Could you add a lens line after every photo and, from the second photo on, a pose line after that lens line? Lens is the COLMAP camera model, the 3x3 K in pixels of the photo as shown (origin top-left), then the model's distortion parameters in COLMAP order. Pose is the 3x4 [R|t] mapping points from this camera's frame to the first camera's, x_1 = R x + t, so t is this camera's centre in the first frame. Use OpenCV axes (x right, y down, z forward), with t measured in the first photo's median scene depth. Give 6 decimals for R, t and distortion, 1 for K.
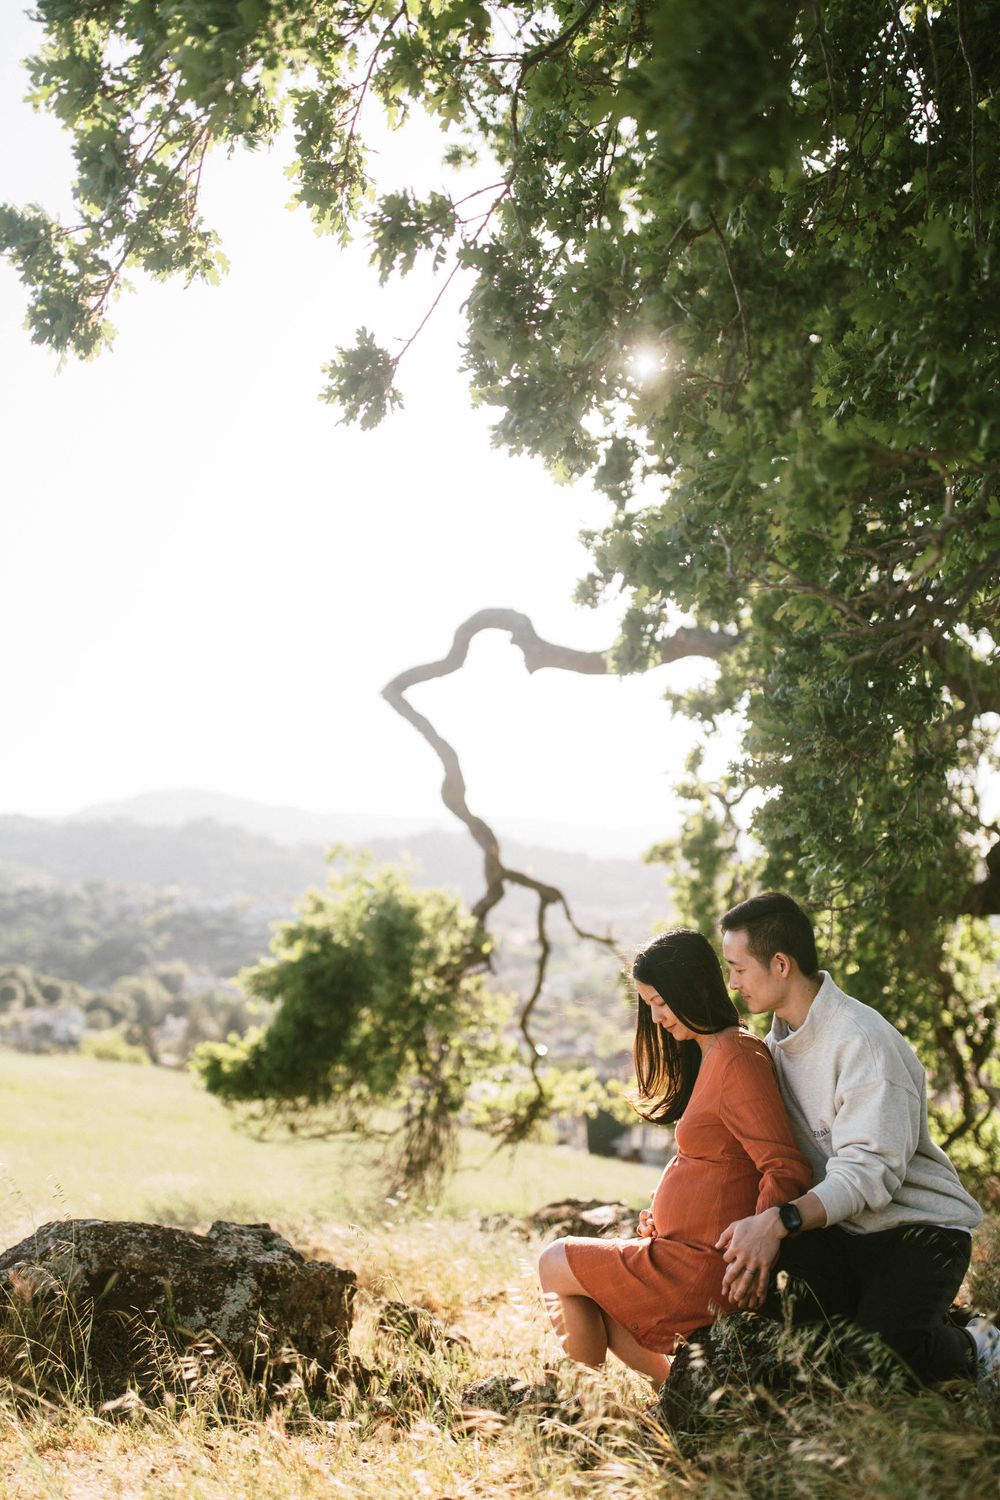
lens RADIAL K [[1470.7, 0, 500.0], [0, 1470.7, 750.0], [0, 0, 1]] dist [0.006799, -0.009905]
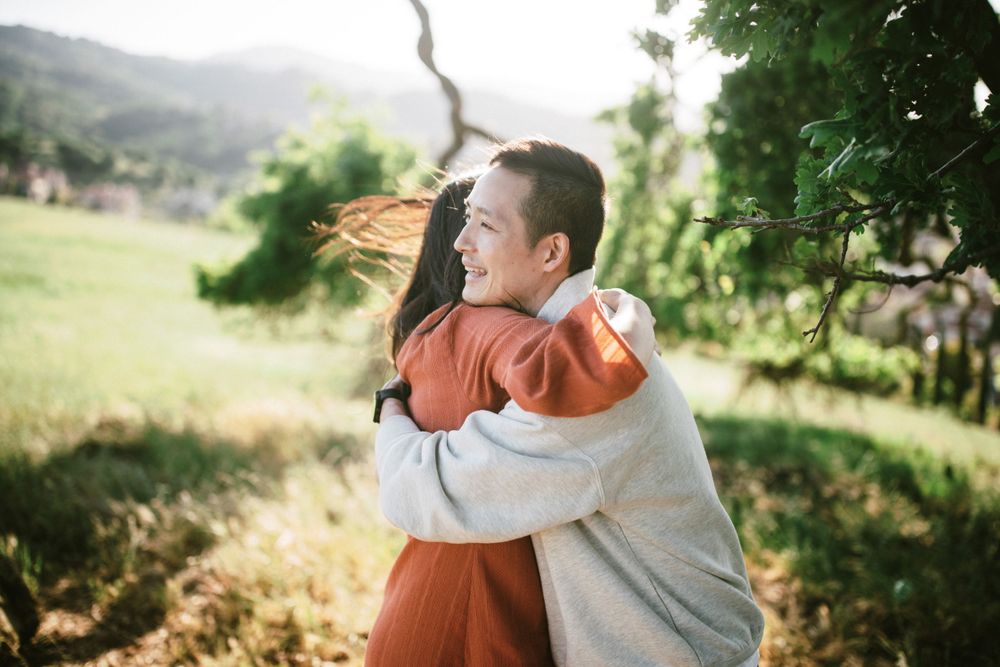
lens RADIAL K [[980.4, 0, 500.0], [0, 980.4, 333.5], [0, 0, 1]] dist [0.006799, -0.009905]
pose [[0.997224, 0.072174, 0.018326, 0.025653], [-0.074378, 0.953546, 0.291921, 0.014028], [0.003594, -0.292473, 0.956267, 0.238104]]
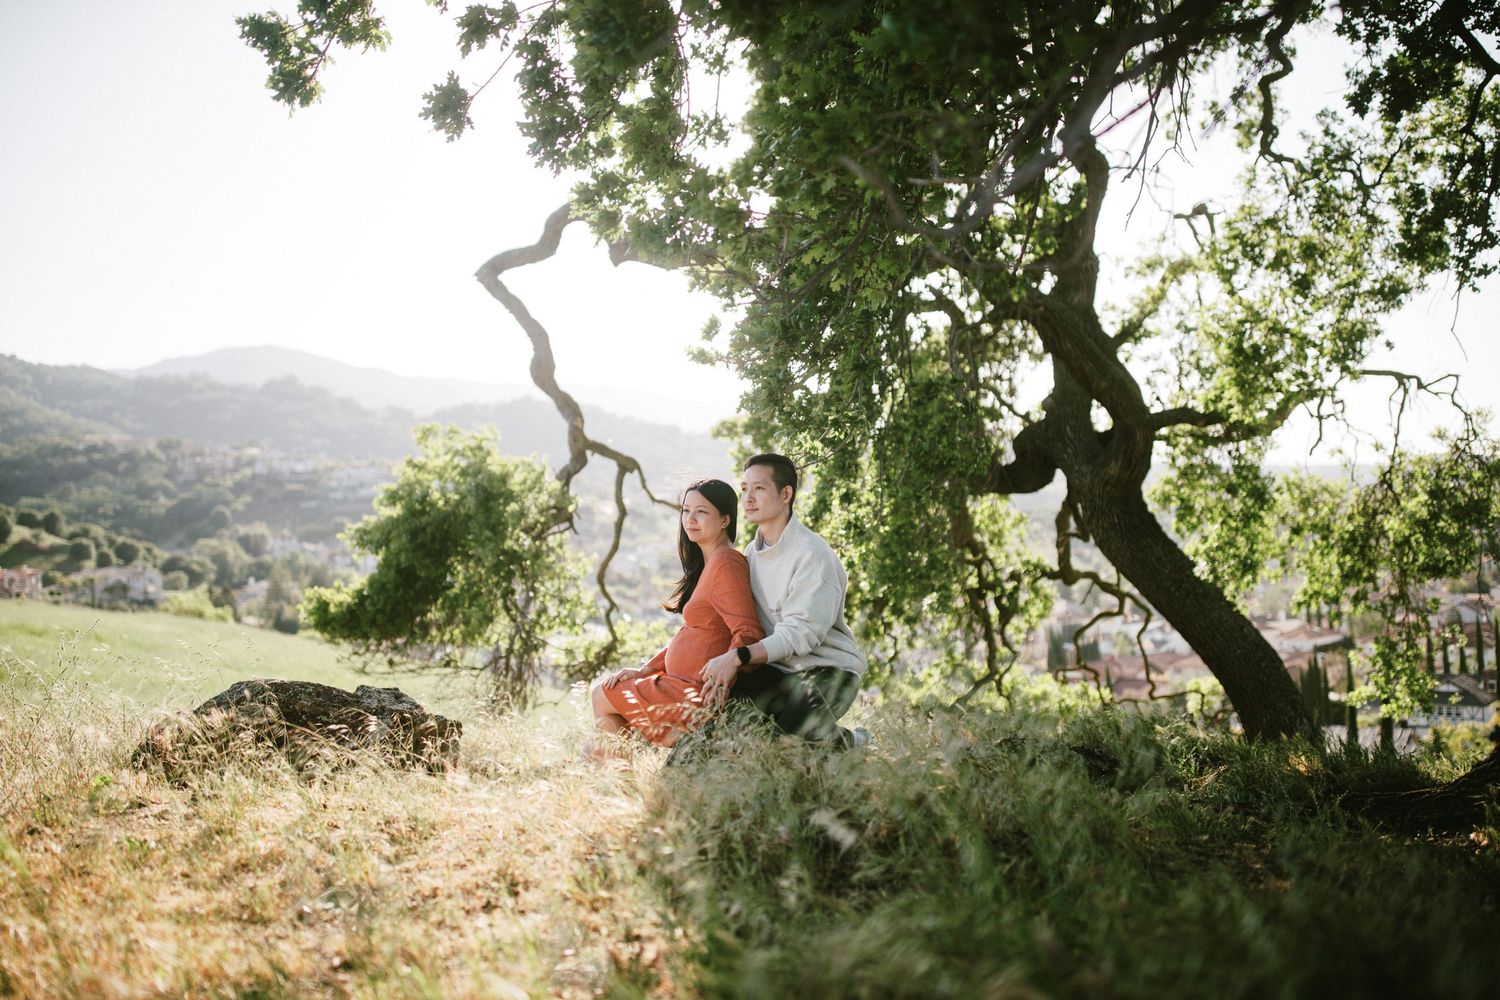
lens RADIAL K [[1470.7, 0, 750.0], [0, 1470.7, 500.0], [0, 0, 1]] dist [0.006799, -0.009905]
pose [[0.993770, 0.025232, 0.108558, 0.005591], [-0.038060, 0.992312, 0.117768, -0.009597], [-0.104751, -0.121166, 0.987090, -0.114256]]
